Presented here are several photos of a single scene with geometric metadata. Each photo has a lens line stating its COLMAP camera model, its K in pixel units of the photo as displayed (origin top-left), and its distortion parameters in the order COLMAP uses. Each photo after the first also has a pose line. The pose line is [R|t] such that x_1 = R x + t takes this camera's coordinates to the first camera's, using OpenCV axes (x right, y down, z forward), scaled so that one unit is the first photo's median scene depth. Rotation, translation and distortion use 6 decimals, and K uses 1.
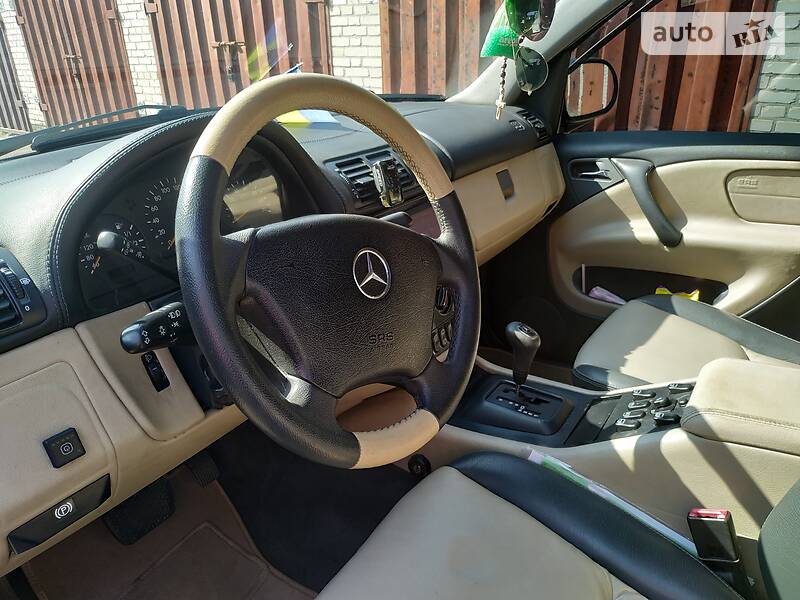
lens RADIAL K [[577.9, 0, 395.5], [0, 577.9, 294.1], [0, 0, 1]] dist [-0.007821, -0.009723]
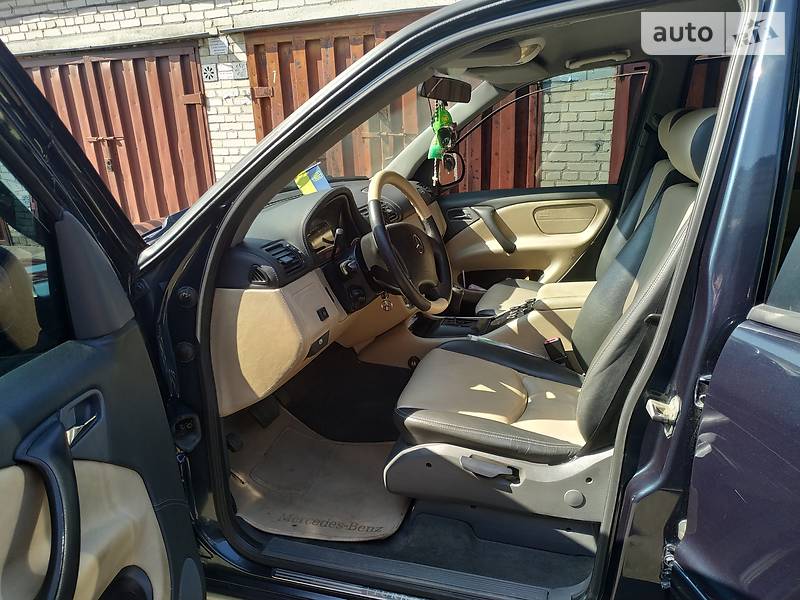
lens RADIAL K [[577.9, 0, 393.3], [0, 577.9, 295.0], [0, 0, 1]] dist [-0.007821, -0.009723]
pose [[0.957015, -0.097847, 0.273036, -0.337874], [0.131169, 0.985618, -0.106545, 0.174241], [-0.258684, 0.137779, 0.956086, -0.541004]]
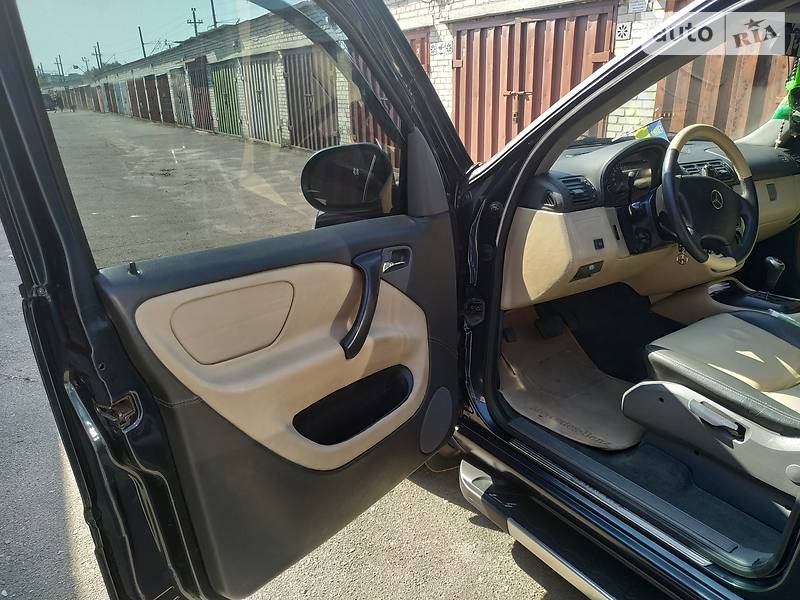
lens RADIAL K [[577.9, 0, 398.4], [0, 577.9, 299.1], [0, 0, 1]] dist [-0.007821, -0.009723]
pose [[0.930341, 0.139081, -0.339298, -0.170211], [-0.158945, 0.986790, -0.031325, 0.281295], [0.330459, 0.083073, 0.940157, -0.738095]]
